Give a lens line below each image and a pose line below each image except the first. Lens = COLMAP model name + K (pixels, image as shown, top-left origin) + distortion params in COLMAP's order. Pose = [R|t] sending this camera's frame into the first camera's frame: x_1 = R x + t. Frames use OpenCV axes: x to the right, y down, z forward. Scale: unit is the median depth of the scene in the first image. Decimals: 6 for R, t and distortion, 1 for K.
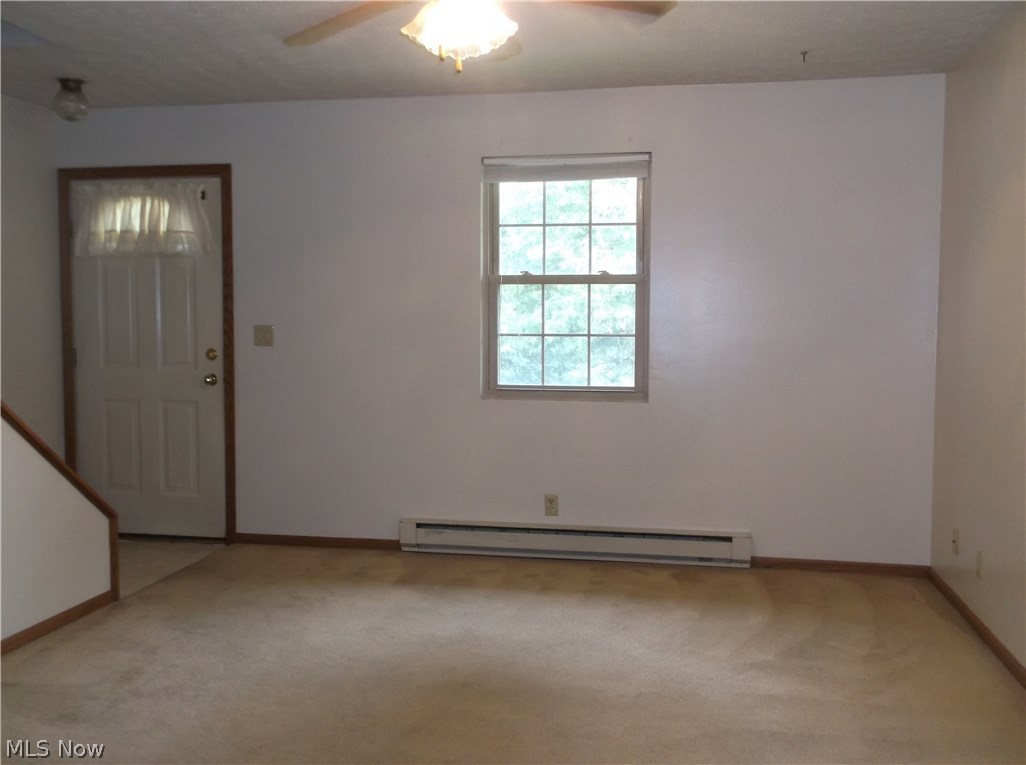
lens RADIAL K [[887.3, 0, 516.7], [0, 887.3, 385.6], [0, 0, 1]] dist [-0.049565, -0.007588]
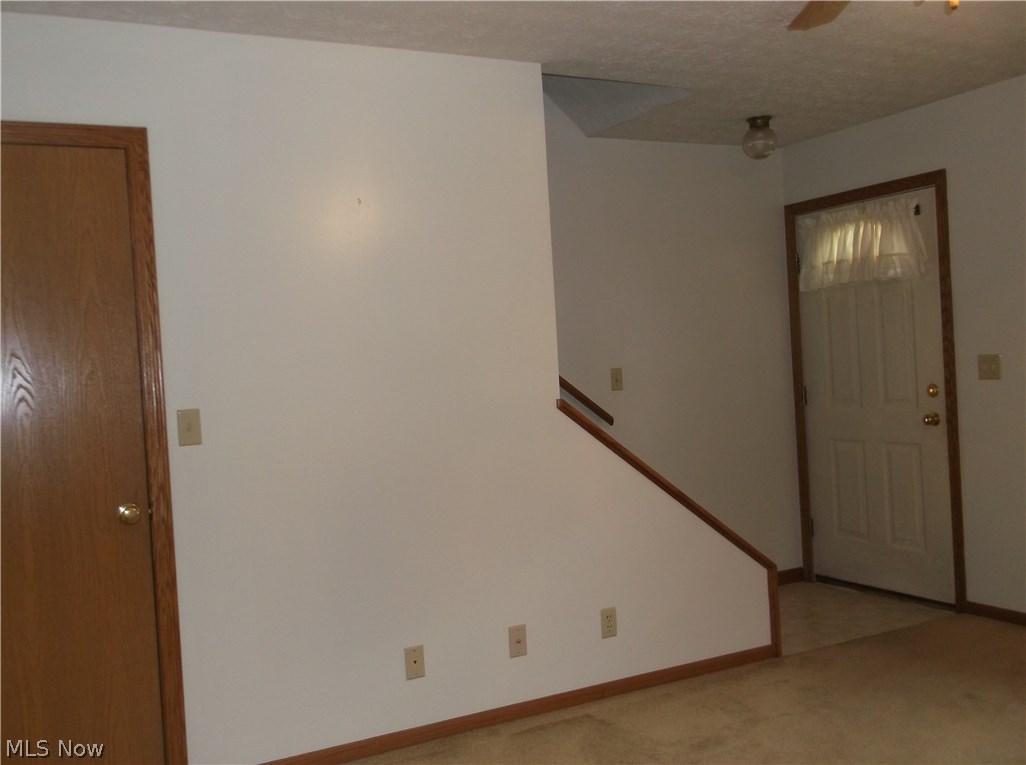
lens RADIAL K [[935.9, 0, 513.9], [0, 935.9, 386.6], [0, 0, 1]] dist [-0.015777, 0.000000]
pose [[0.630056, -0.021823, -0.776243, 0.109597], [-0.001783, 0.999562, -0.029548, -0.011438], [0.776548, 0.020001, 0.629741, 0.100836]]
